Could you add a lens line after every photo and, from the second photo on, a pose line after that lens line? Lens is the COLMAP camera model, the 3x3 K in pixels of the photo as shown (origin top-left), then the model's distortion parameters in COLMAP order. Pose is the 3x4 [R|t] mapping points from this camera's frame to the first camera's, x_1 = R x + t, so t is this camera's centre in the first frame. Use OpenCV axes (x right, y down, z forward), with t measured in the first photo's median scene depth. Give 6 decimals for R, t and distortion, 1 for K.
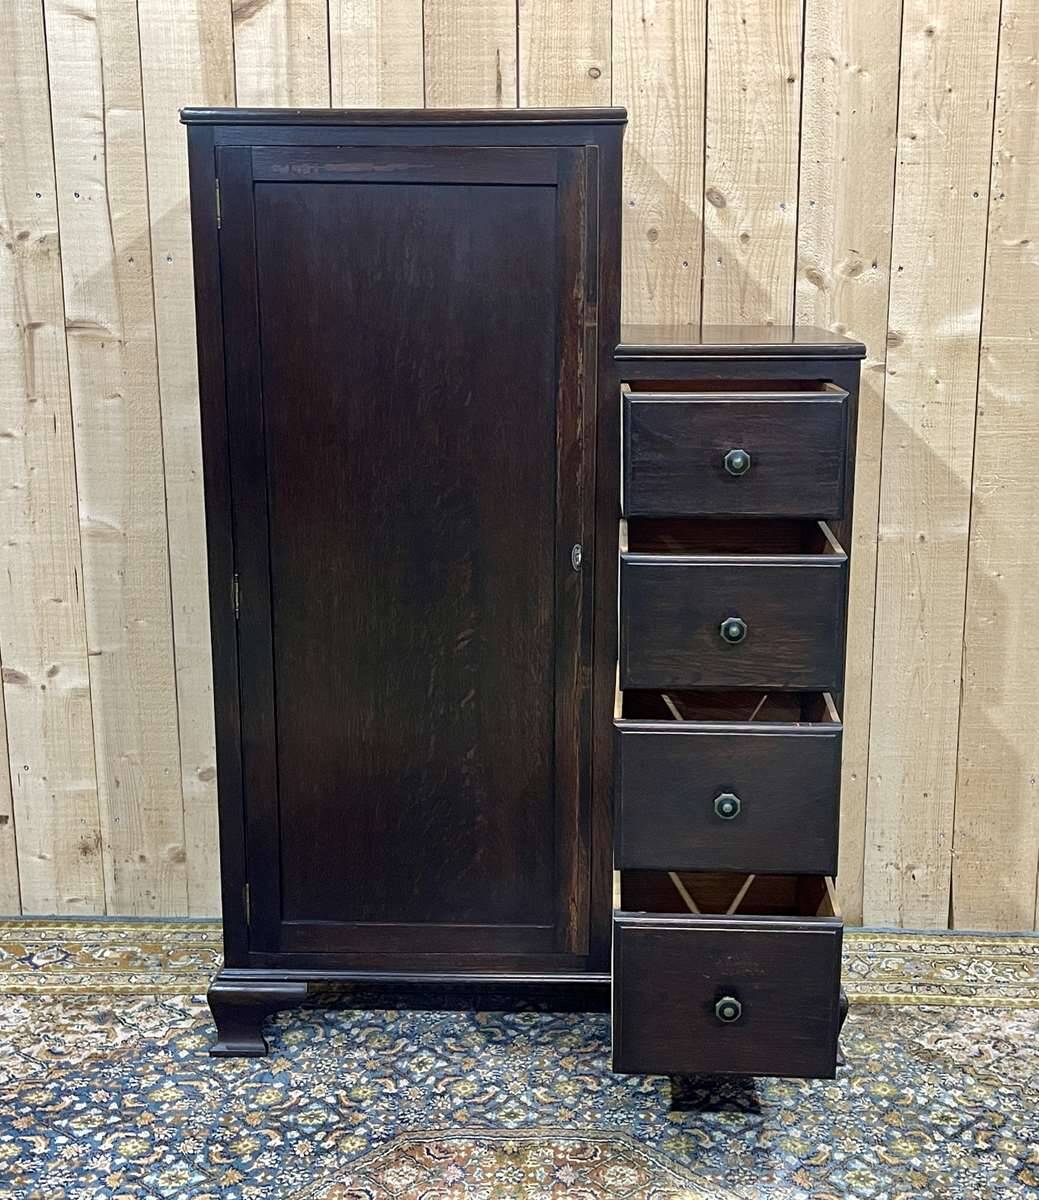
lens RADIAL K [[1577.9, 0, 567.2], [0, 1577.9, 599.0], [0, 0, 1]] dist [0.058638, -0.108117]
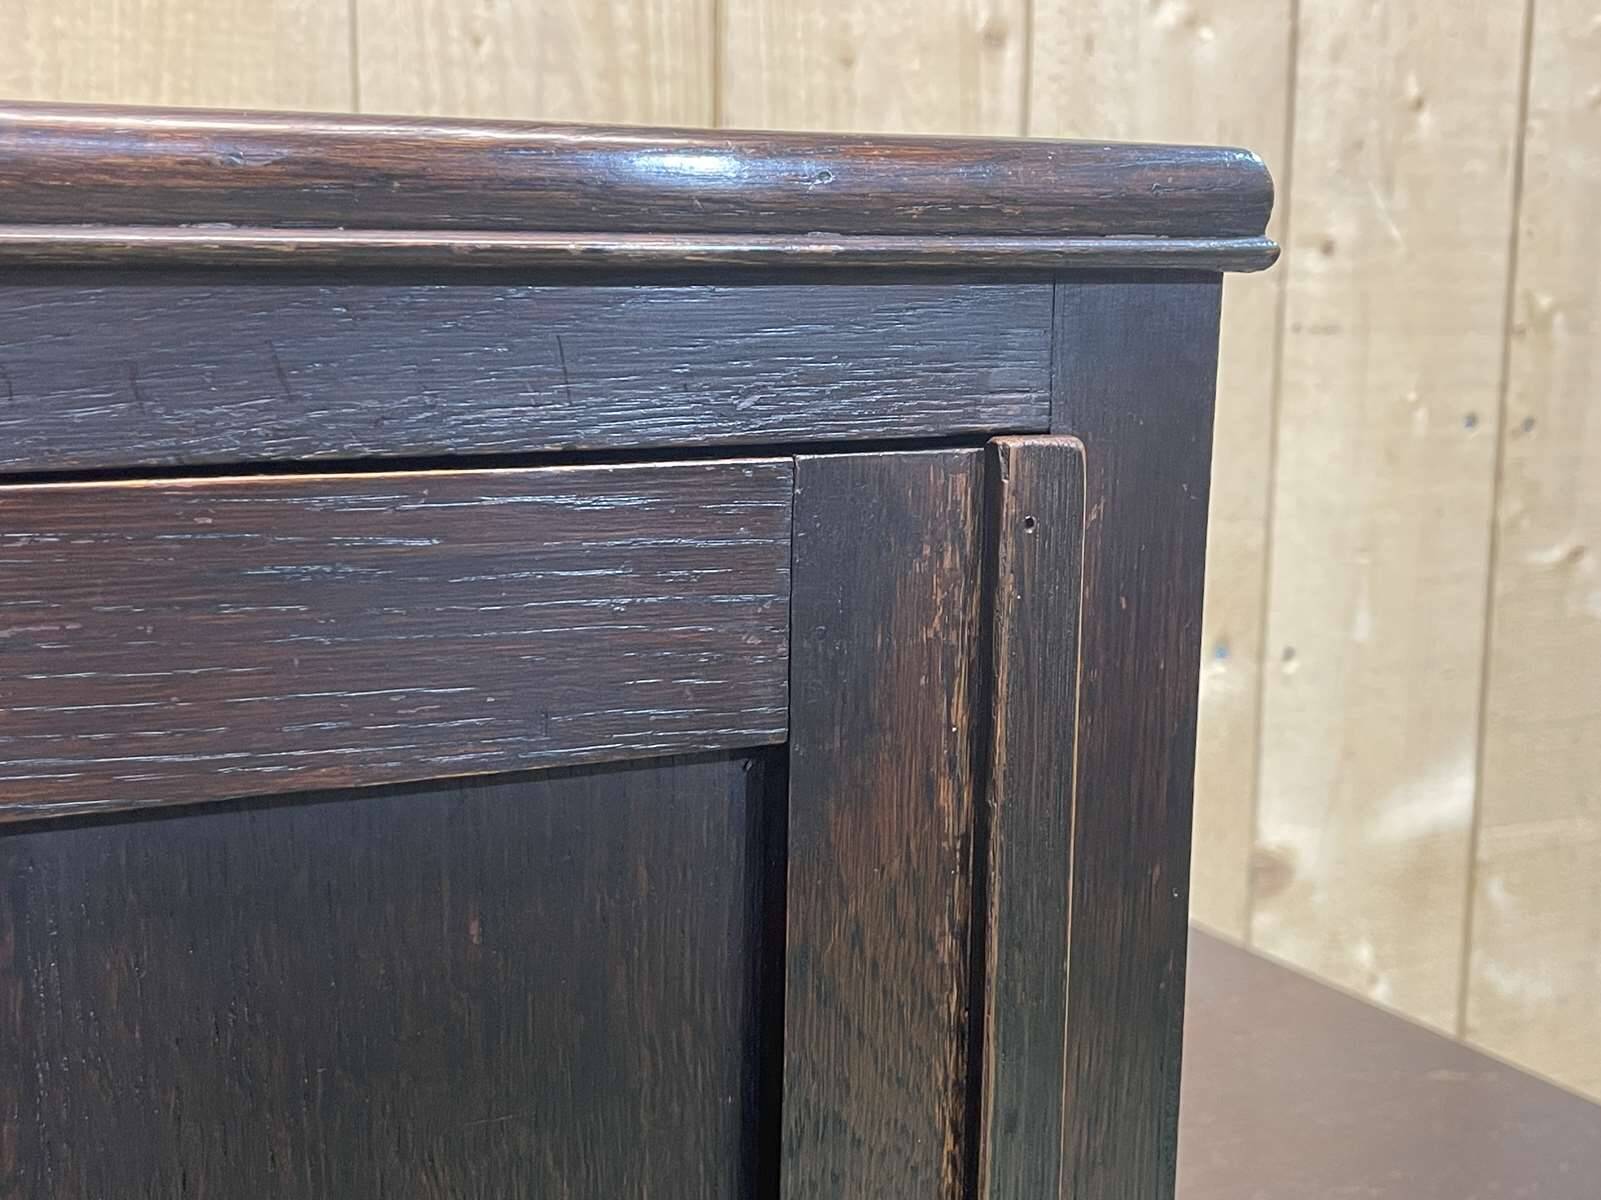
lens RADIAL K [[1995.8, 0, 807.2], [0, 1995.8, 599.0], [0, 0, 1]] dist [0.008957, 0.010032]
pose [[0.875809, -0.069147, 0.477679, -0.061130], [0.094352, 0.995118, -0.028942, -0.221930], [-0.473346, 0.070418, 0.878058, 0.714655]]
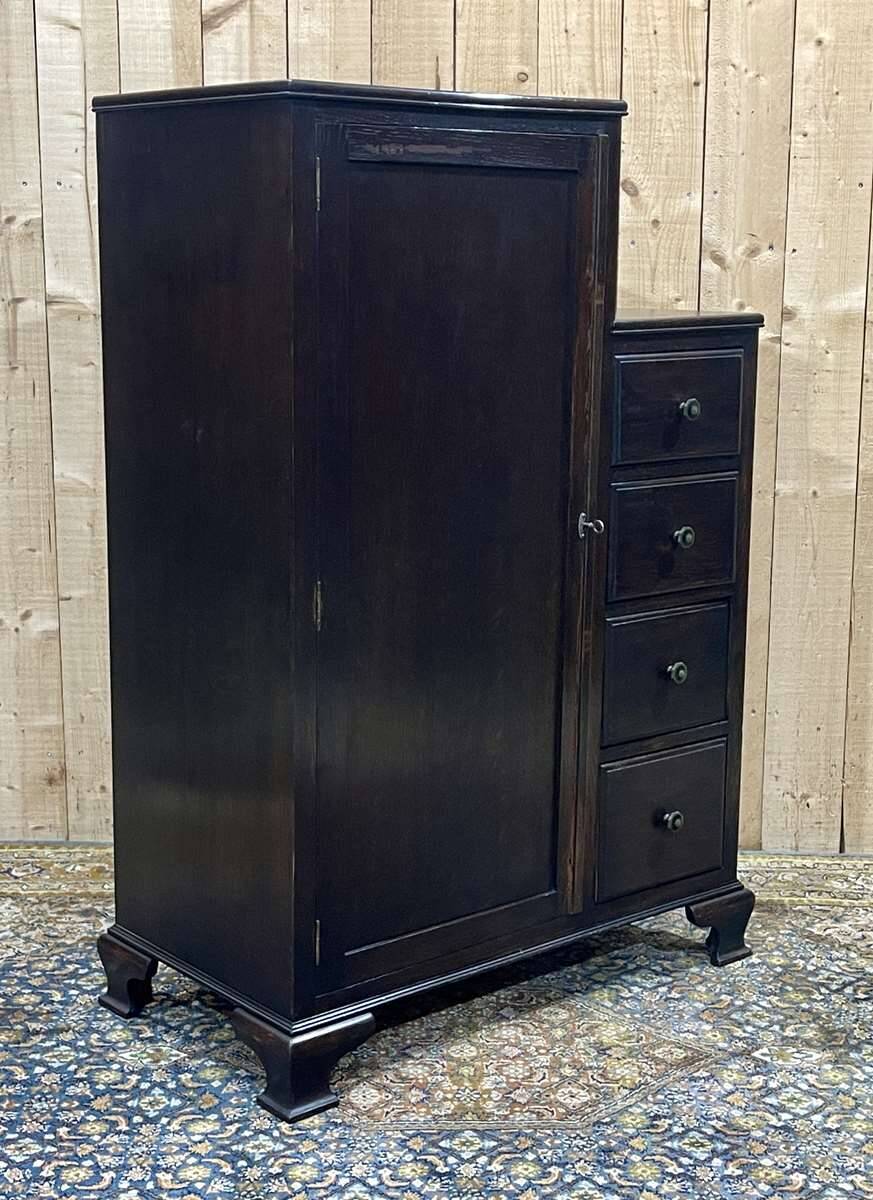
lens RADIAL K [[1834.4, 0, 439.2], [0, 1834.4, 612.9], [0, 0, 1]] dist [0.145541, -0.522157]
pose [[0.999983, 0.001394, 0.005636, -0.048958], [-0.001304, 0.999874, -0.015831, 0.070266], [-0.005658, 0.015823, 0.999859, -0.309142]]
